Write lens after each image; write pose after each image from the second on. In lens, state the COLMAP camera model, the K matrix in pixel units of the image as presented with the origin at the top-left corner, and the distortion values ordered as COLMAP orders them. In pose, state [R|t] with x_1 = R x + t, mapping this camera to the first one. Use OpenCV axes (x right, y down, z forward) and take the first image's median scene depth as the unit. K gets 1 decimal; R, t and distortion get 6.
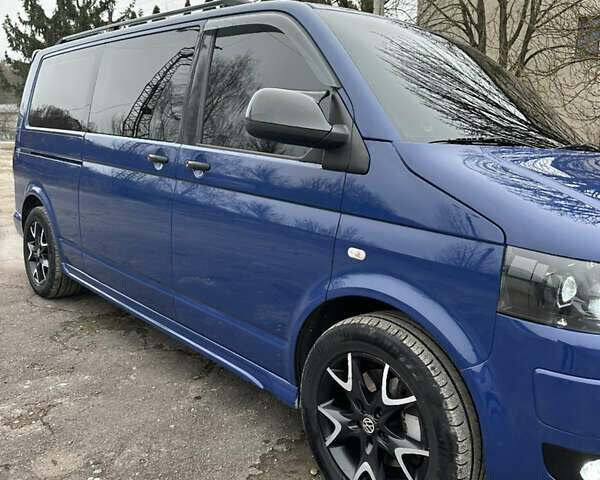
lens RADIAL K [[560.6, 0, 299.2], [0, 560.6, 244.5], [0, 0, 1]] dist [0.150081, -0.212368]
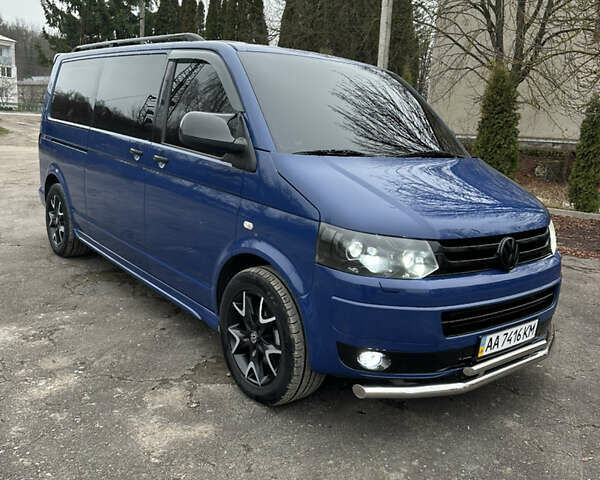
lens RADIAL K [[557.5, 0, 300.0], [0, 557.5, 240.0], [0, 0, 1]] dist [0.145380, -0.235556]
pose [[0.998494, 0.024699, -0.048987, 0.242655], [-0.022861, 0.999026, 0.037738, -0.002982], [0.049871, -0.036562, 0.998086, -0.375572]]
